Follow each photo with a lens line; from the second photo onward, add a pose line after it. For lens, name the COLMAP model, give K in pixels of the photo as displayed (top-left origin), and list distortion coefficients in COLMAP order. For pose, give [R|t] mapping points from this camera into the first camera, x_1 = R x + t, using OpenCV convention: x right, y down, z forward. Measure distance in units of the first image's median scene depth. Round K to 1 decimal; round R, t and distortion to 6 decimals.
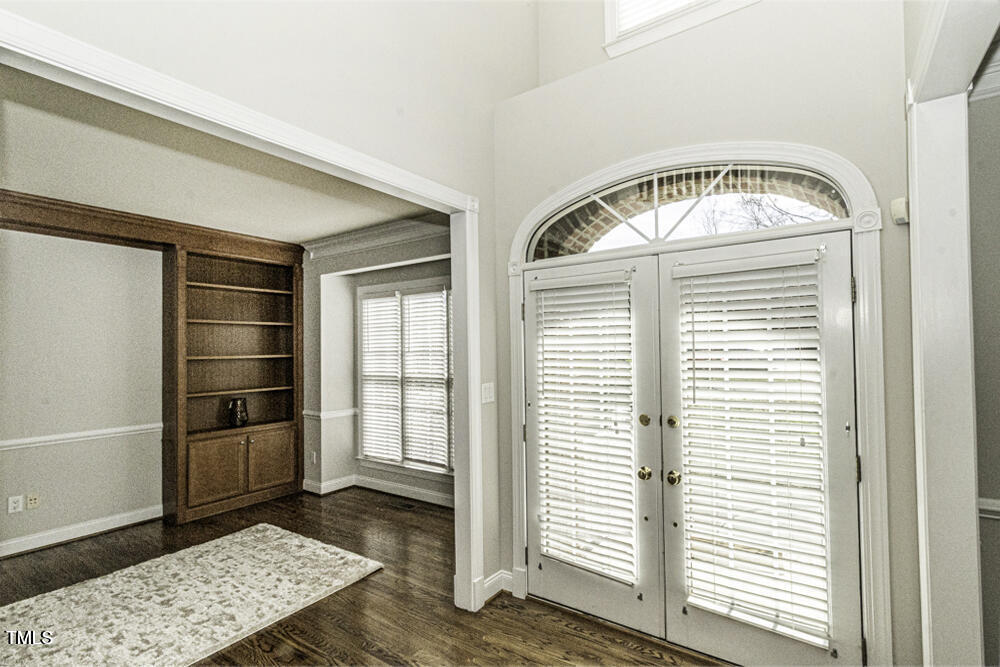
lens RADIAL K [[471.5, 0, 507.6], [0, 471.5, 341.4], [0, 0, 1]] dist [-0.001668, -0.000663]
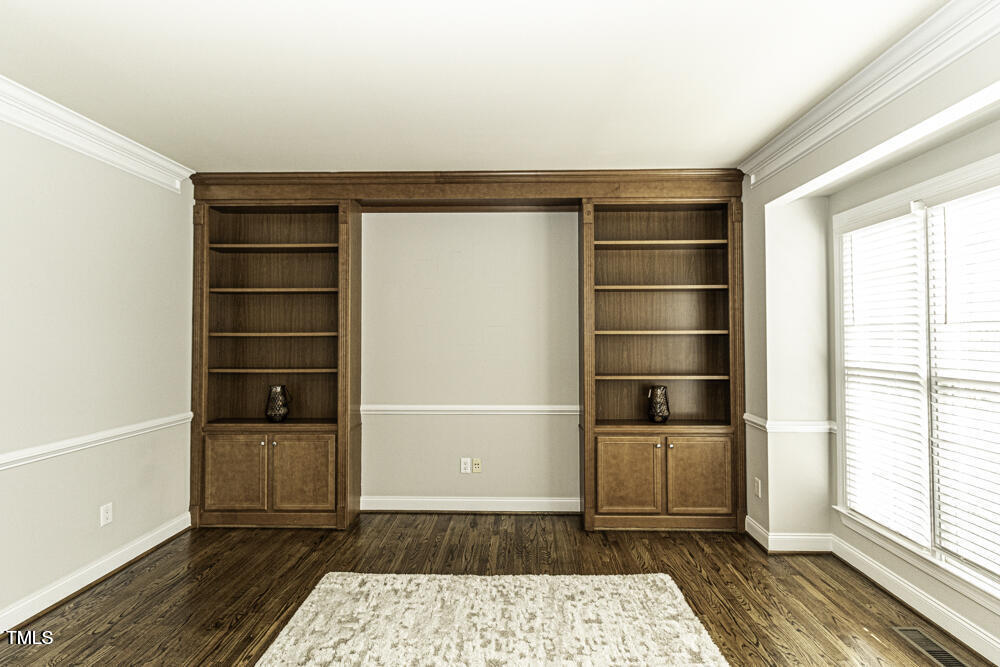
lens RADIAL K [[471.5, 0, 518.7], [0, 471.5, 324.3], [0, 0, 1]] dist [-0.001668, -0.000663]
pose [[0.562266, -0.007779, -0.826920, -0.060694], [0.008958, 0.999954, -0.003316, 0.020257], [0.826908, -0.005543, 0.562310, 0.378402]]
